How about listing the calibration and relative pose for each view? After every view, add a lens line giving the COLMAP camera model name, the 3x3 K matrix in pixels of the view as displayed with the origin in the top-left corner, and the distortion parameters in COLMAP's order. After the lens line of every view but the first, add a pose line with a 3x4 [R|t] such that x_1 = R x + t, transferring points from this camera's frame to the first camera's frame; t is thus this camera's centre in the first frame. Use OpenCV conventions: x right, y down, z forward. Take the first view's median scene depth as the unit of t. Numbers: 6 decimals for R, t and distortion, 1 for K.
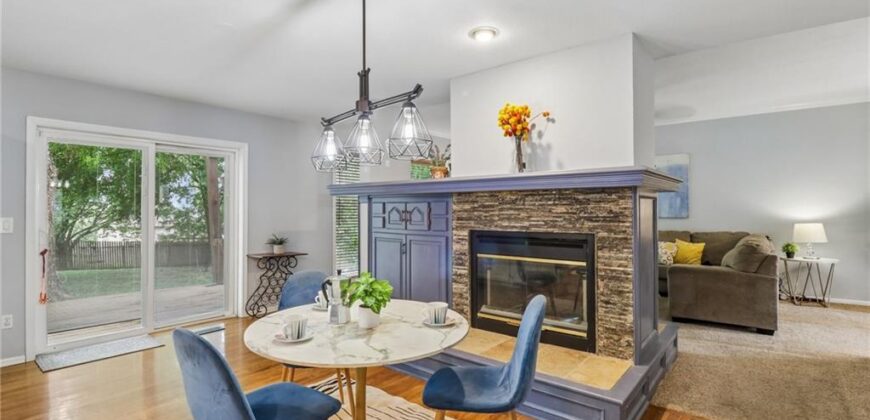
lens RADIAL K [[411.1, 0, 411.7], [0, 411.1, 207.8], [0, 0, 1]] dist [-0.005151, -0.007394]
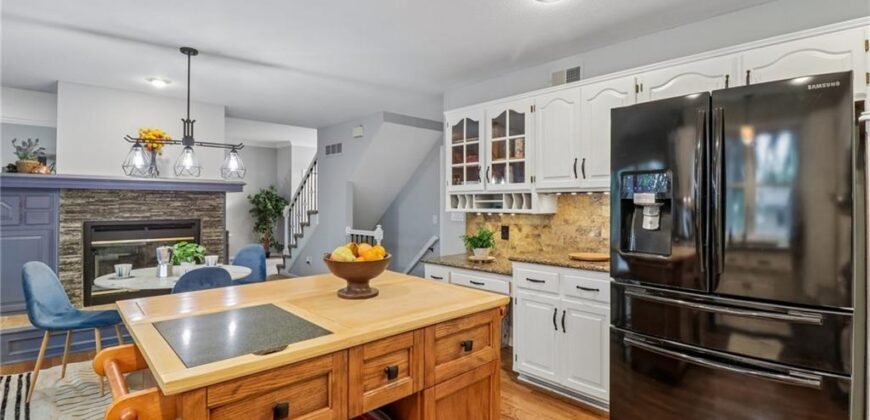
lens RADIAL K [[411.1, 0, 437.6], [0, 411.1, 203.5], [0, 0, 1]] dist [-0.005151, -0.007394]
pose [[0.097282, 0.004447, 0.995247, -0.884132], [-0.005877, 0.999975, -0.003894, 0.001941], [-0.995239, -0.005471, 0.097306, -0.086366]]
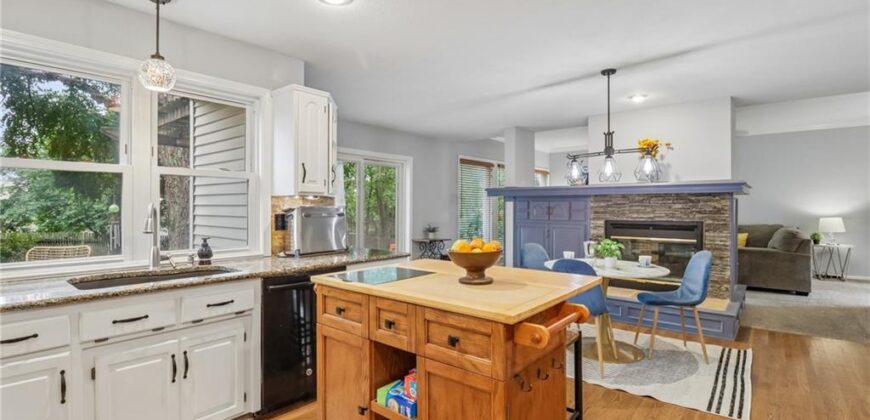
lens RADIAL K [[411.1, 0, 411.4], [0, 411.1, 208.5], [0, 0, 1]] dist [-0.005151, -0.007394]
pose [[0.999907, 0.002072, -0.013489, -0.530916], [-0.001958, 0.999962, 0.008475, 0.001001], [0.013506, -0.008448, 0.999873, -0.480006]]
